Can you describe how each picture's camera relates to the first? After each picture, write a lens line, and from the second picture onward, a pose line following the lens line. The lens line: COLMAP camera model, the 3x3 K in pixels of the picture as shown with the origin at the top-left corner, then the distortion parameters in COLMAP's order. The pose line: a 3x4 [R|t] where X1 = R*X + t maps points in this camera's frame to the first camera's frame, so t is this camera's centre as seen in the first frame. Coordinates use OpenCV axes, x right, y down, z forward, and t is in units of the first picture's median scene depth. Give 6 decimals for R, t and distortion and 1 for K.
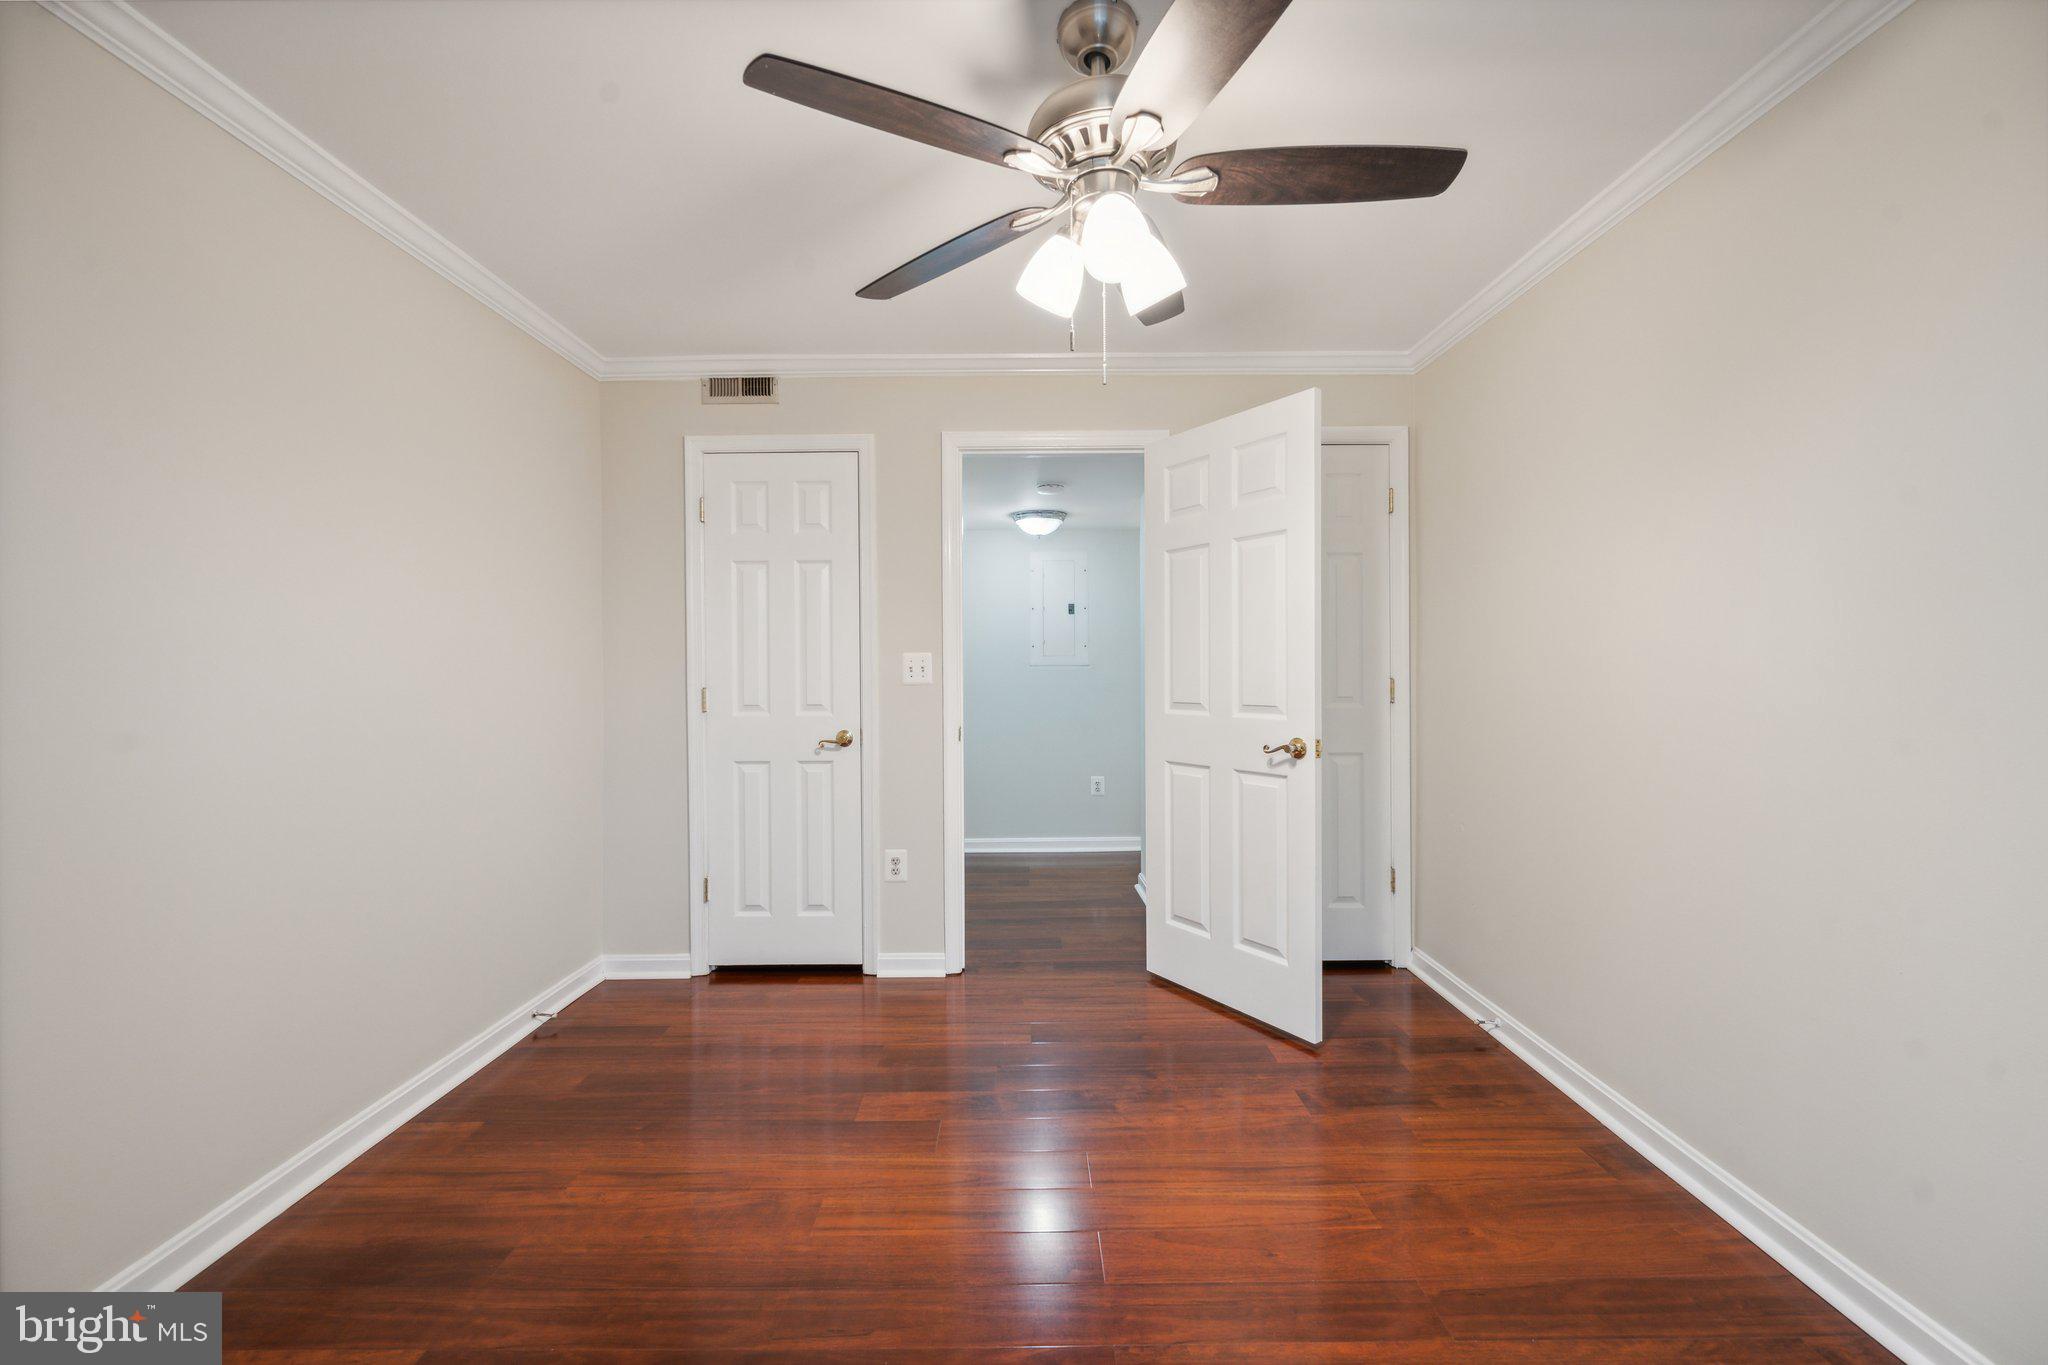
lens RADIAL K [[803.6, 0, 1024.0], [0, 803.6, 682.5], [0, 0, 1]] dist [0.000655, -0.000145]
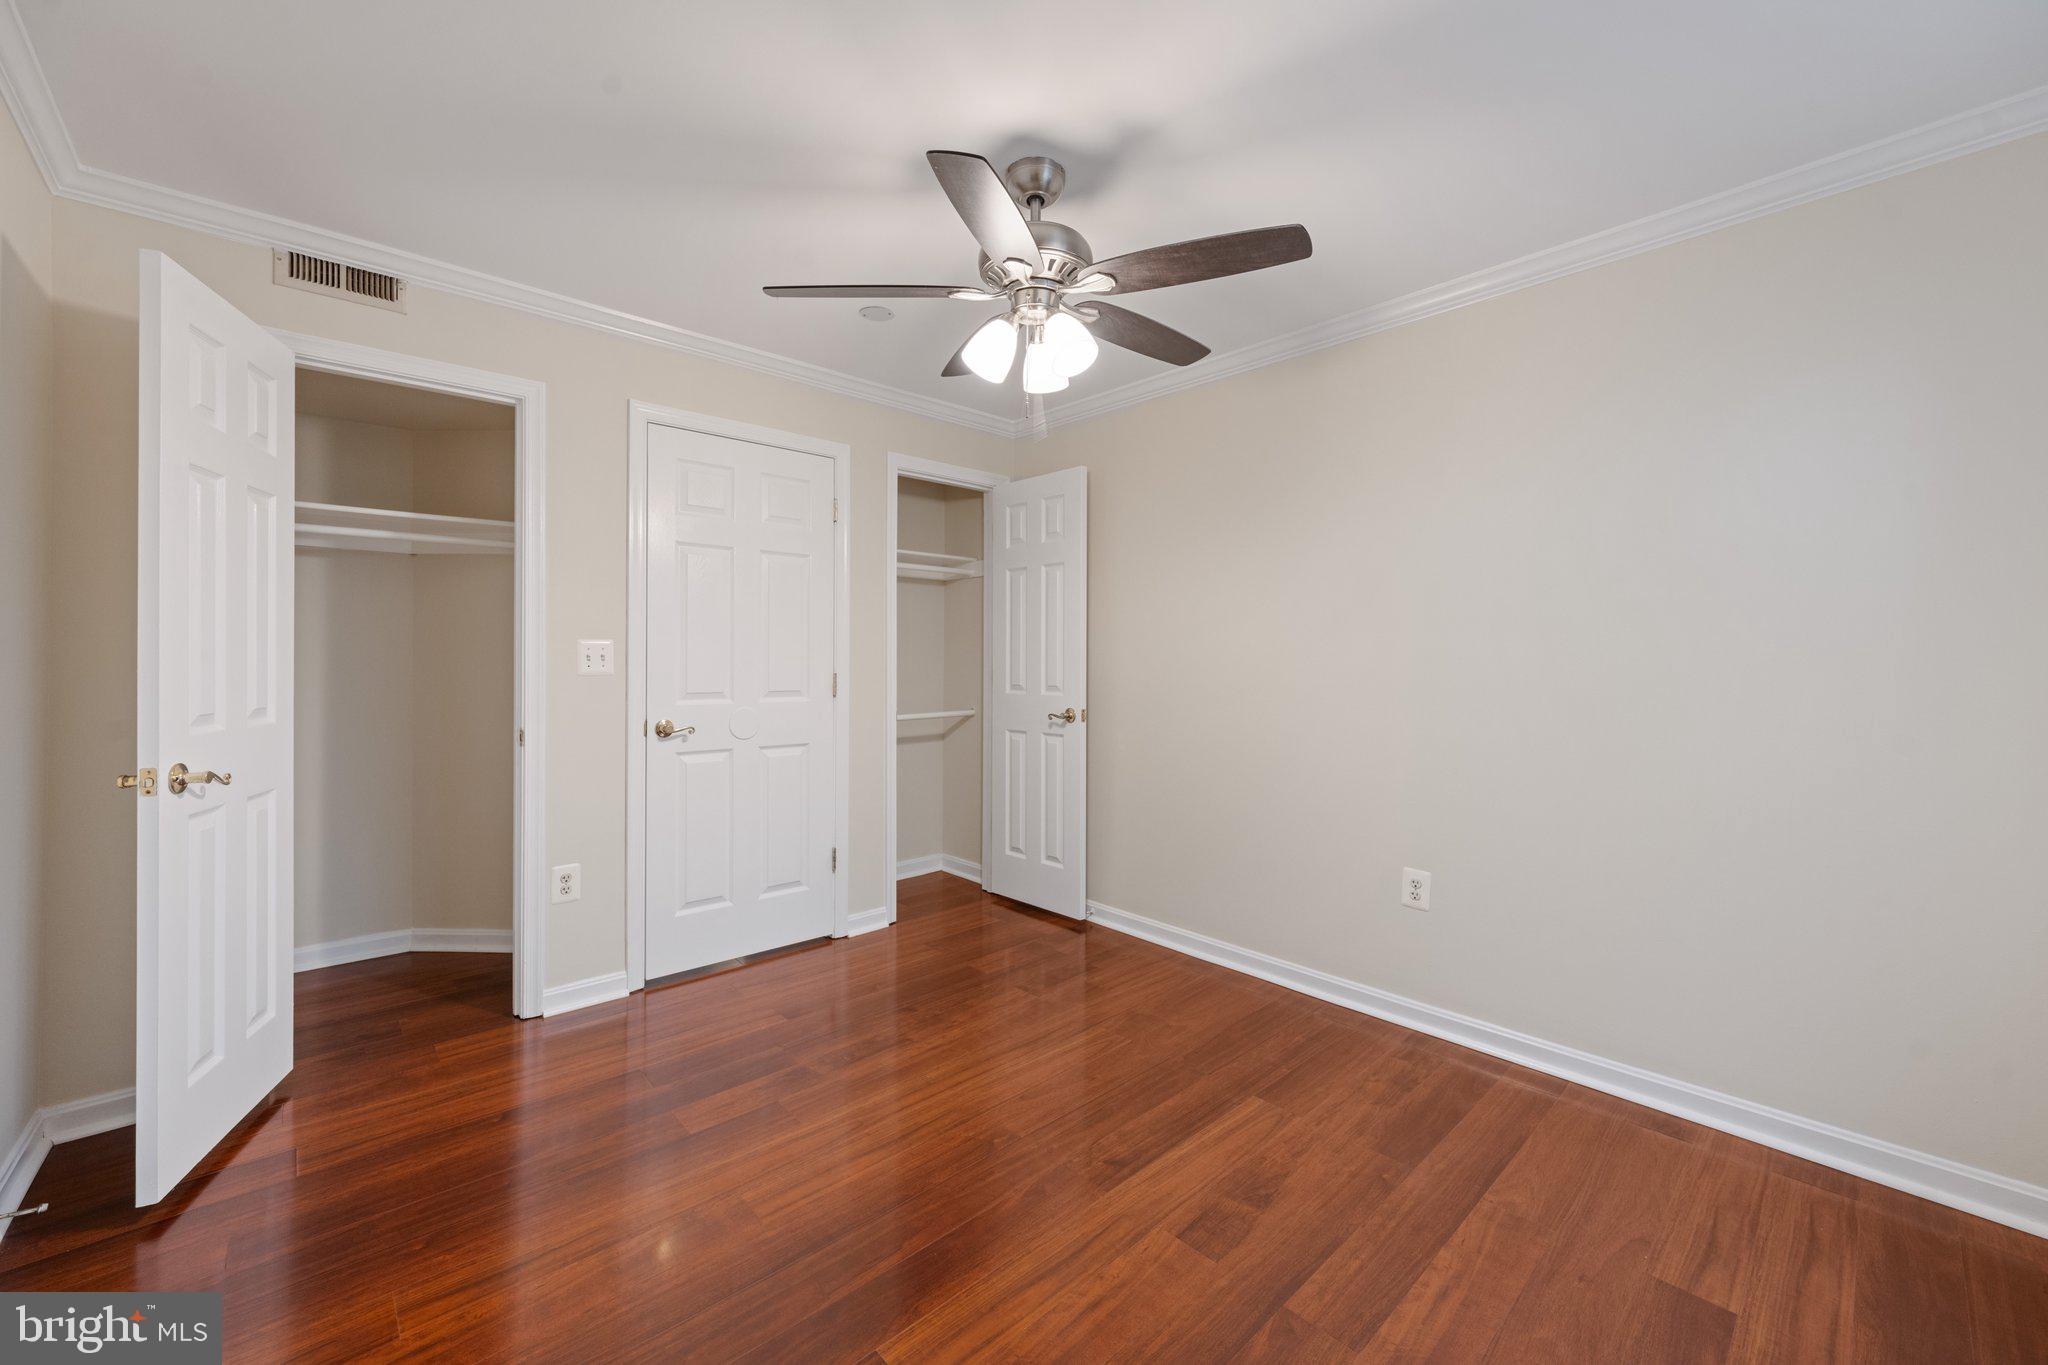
lens RADIAL K [[809.2, 0, 1023.8], [0, 809.2, 667.9], [0, 0, 1]] dist [0.001346, -0.000286]
pose [[0.734288, 0.006083, 0.678811, -0.612501], [0.000405, 0.999956, -0.009399, 0.004932], [-0.678838, 0.007177, 0.734253, 0.029599]]
